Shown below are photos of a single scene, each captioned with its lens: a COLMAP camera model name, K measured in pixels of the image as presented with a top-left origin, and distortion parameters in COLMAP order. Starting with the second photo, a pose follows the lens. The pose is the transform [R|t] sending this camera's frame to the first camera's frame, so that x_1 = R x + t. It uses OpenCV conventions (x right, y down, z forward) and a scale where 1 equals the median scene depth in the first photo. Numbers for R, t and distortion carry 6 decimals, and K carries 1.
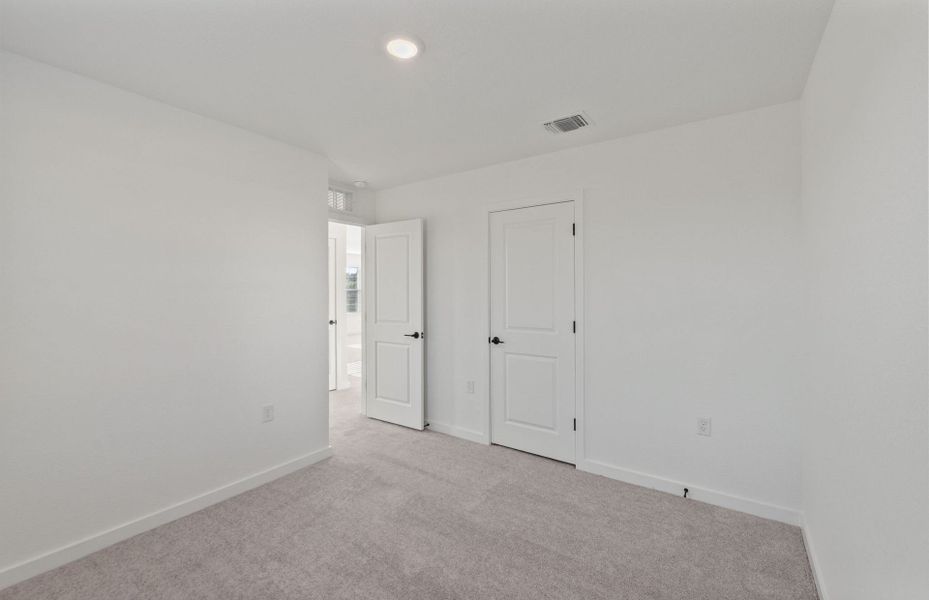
lens RADIAL K [[392.3, 0, 464.8], [0, 392.3, 290.9], [0, 0, 1]] dist [-0.007611, 0.000185]
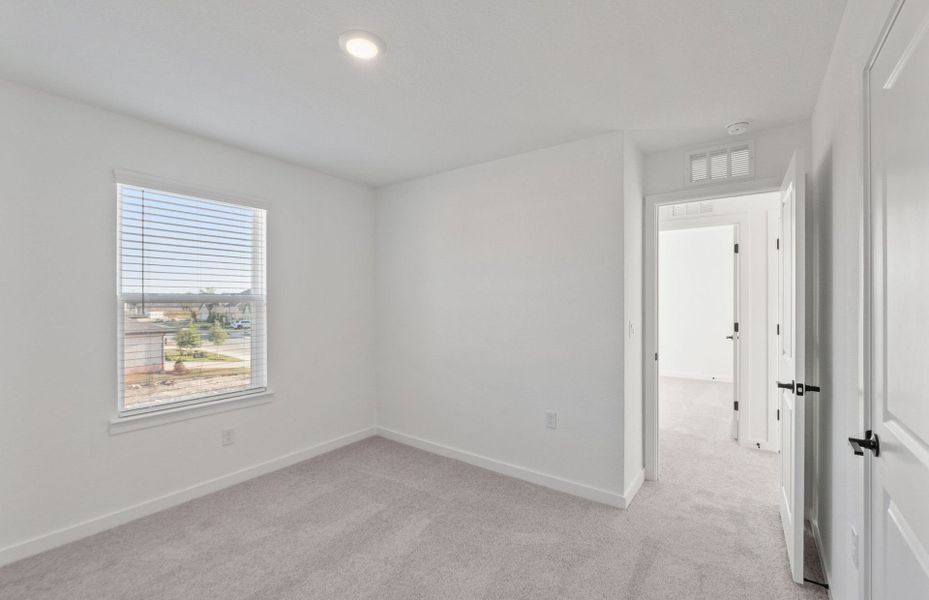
lens RADIAL K [[396.0, 0, 464.5], [0, 396.0, 300.0], [0, 0, 1]] dist [-0.003411, -0.000056]
pose [[-0.029747, 0.001861, -0.999556, 0.502268], [0.007526, 0.999970, 0.001638, -0.003707], [0.999529, -0.007474, -0.029761, 0.760543]]
